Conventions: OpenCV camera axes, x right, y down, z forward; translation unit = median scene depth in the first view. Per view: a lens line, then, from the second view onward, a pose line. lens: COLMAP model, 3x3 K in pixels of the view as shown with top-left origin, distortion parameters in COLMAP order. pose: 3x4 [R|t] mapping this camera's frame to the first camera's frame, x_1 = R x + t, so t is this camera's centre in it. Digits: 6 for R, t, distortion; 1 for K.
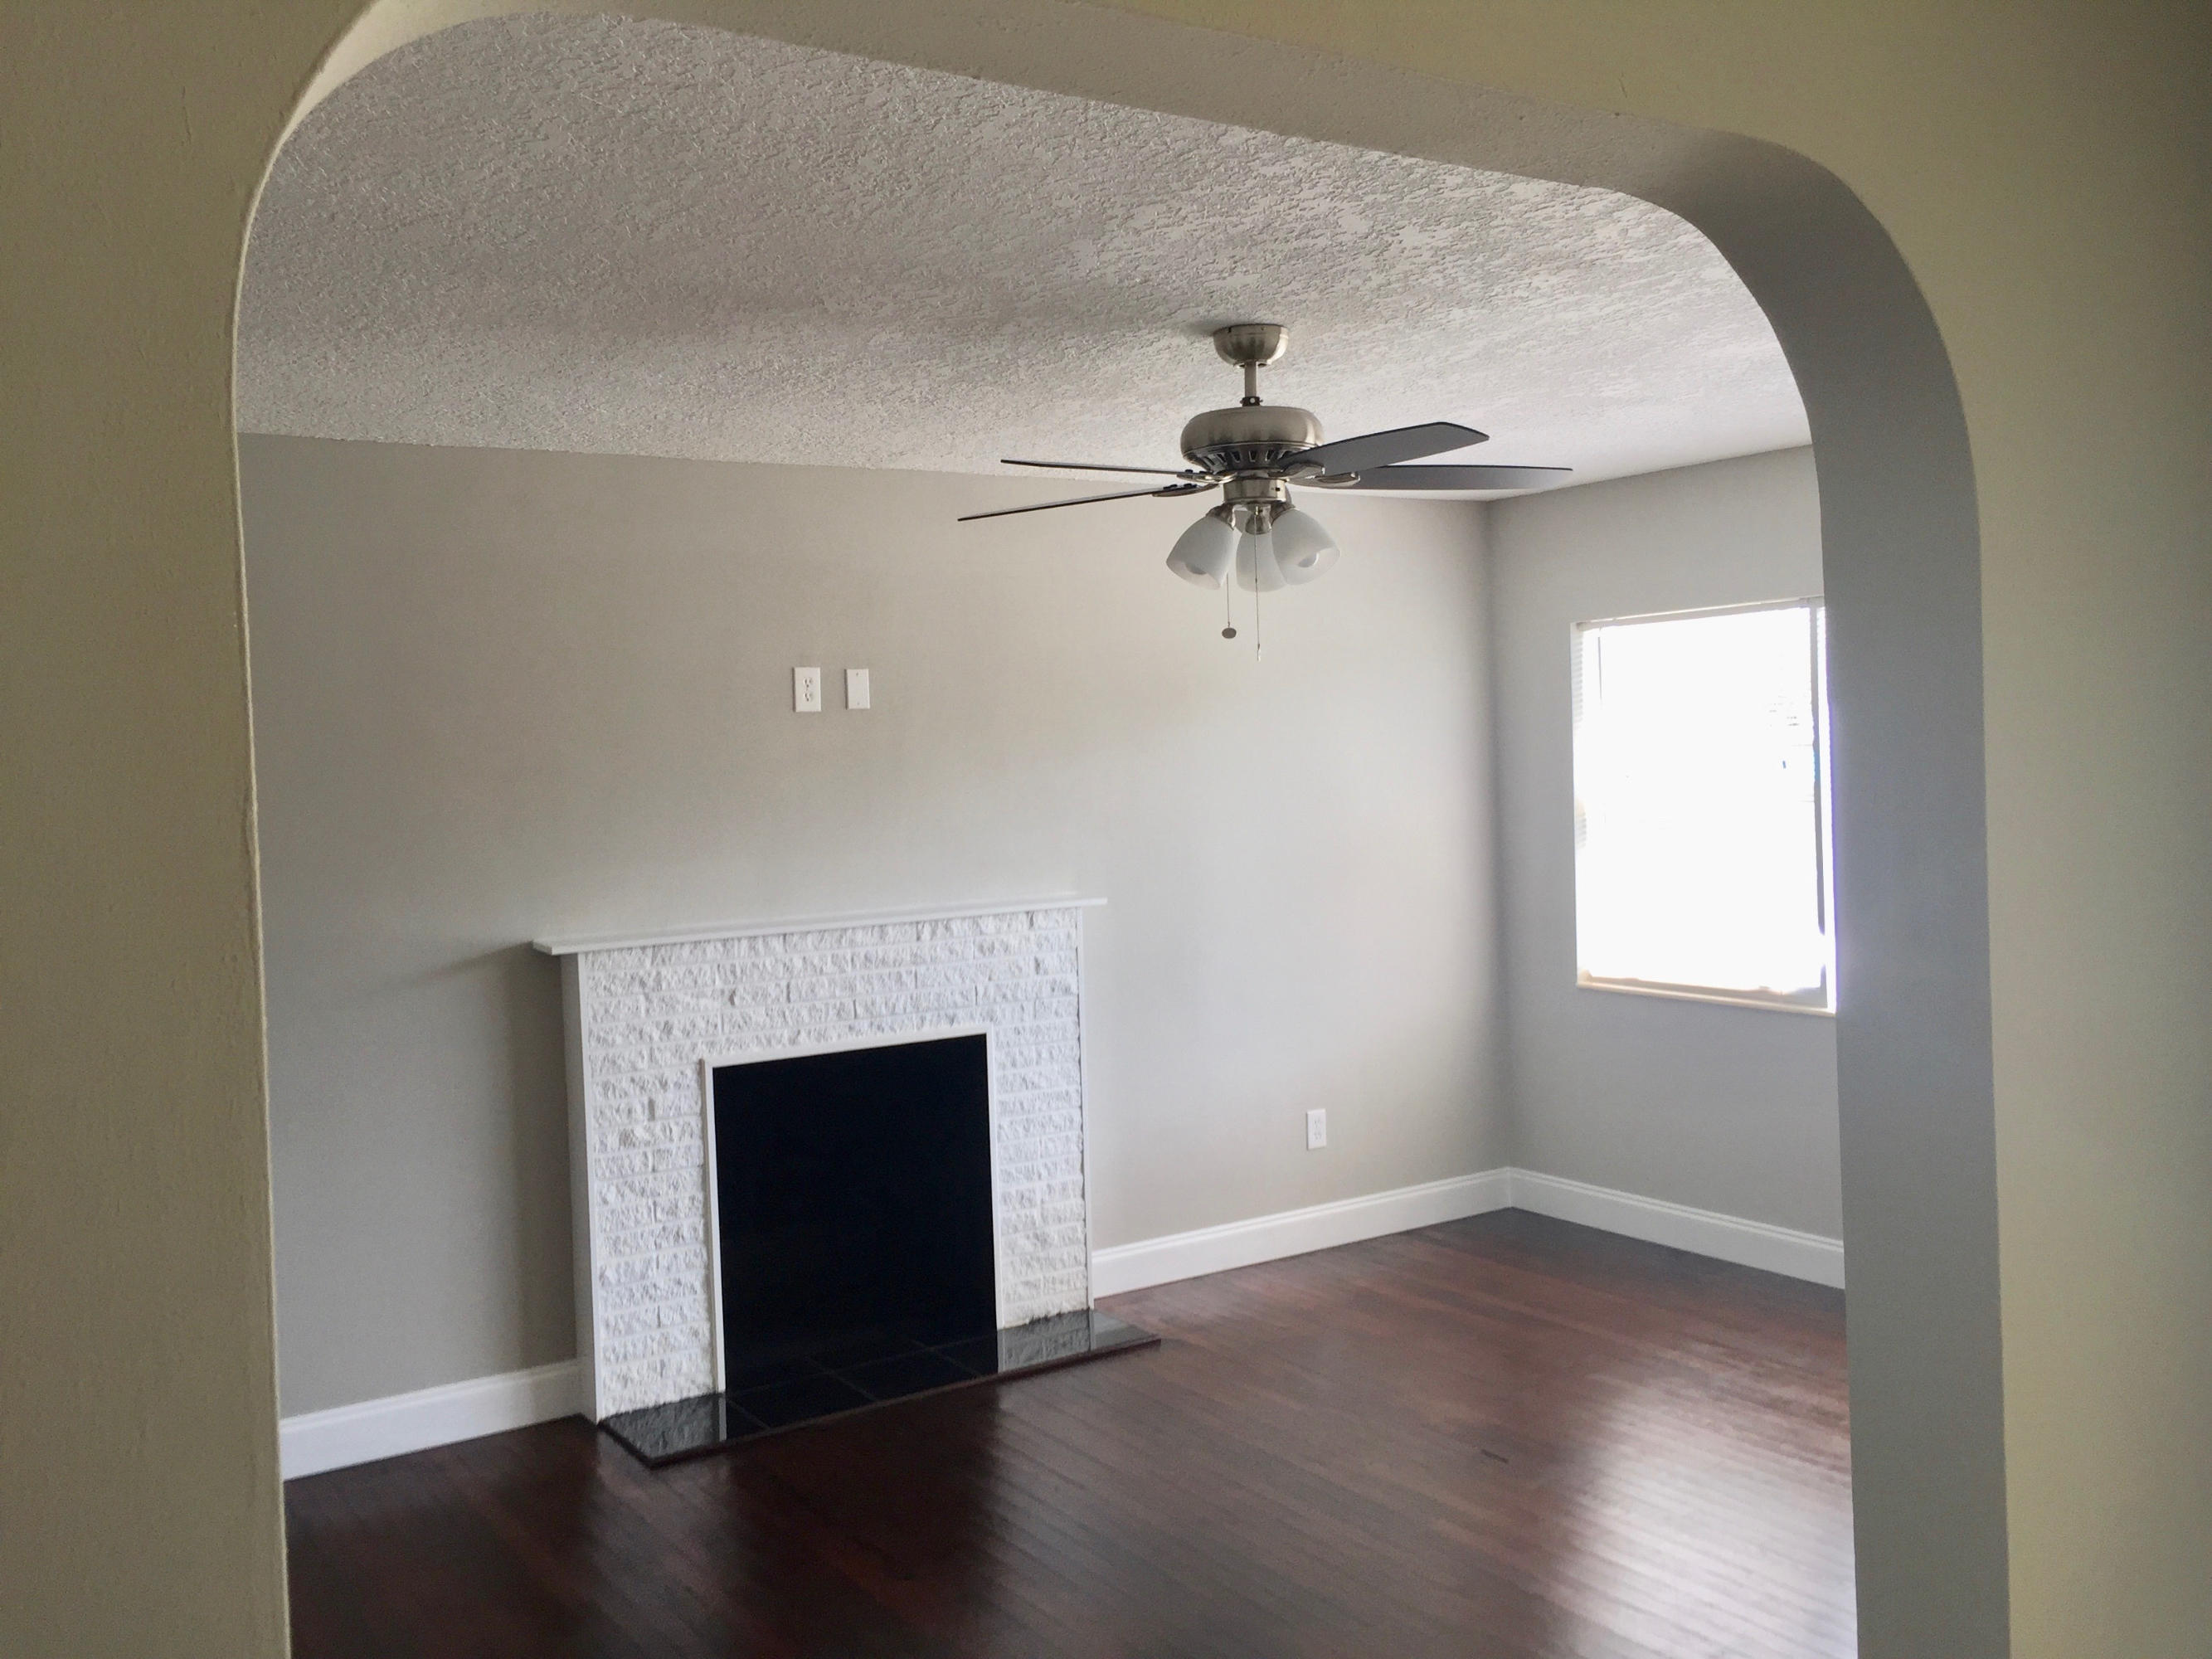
lens RADIAL K [[1888.2, 0, 1095.0], [0, 1888.2, 822.6], [0, 0, 1]] dist [0.071876, -0.096498]
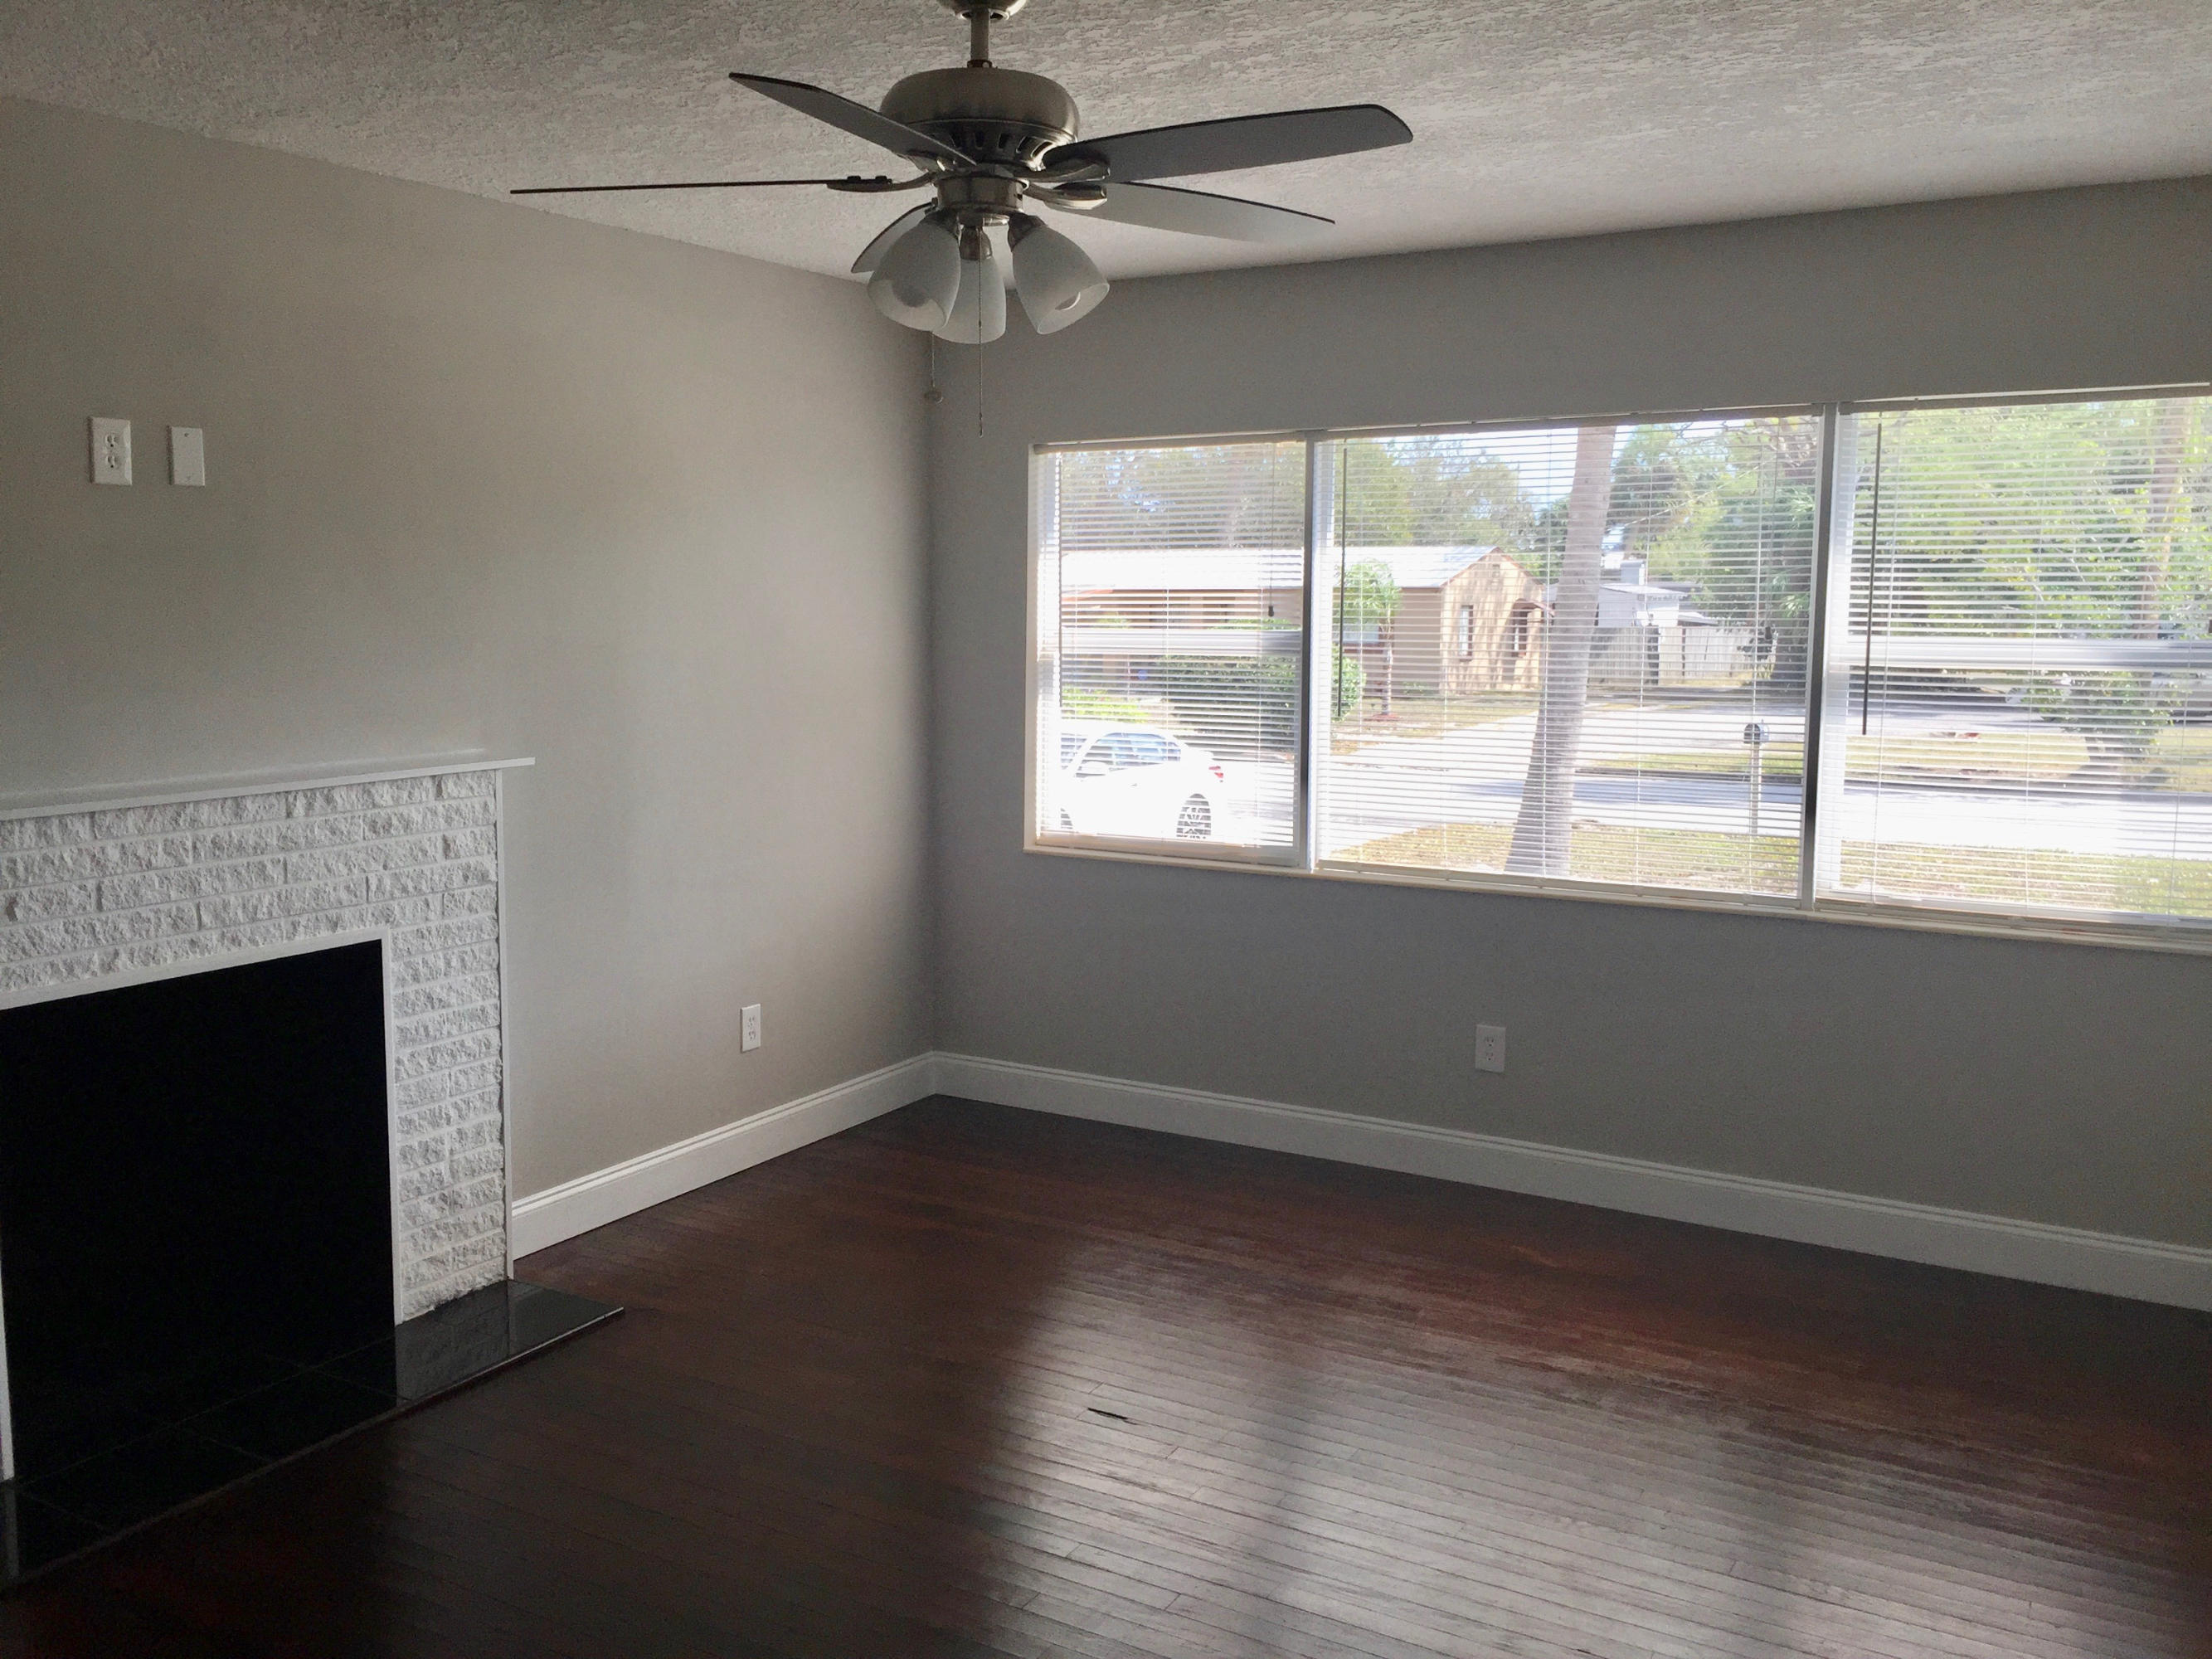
lens RADIAL K [[1888.2, 0, 1111.5], [0, 1888.2, 821.4], [0, 0, 1]] dist [0.071876, -0.096498]
pose [[0.899979, -0.017640, 0.435577, -0.123671], [-0.017364, 0.996937, 0.076251, 0.003152], [-0.435588, -0.076188, 0.896916, 0.206872]]
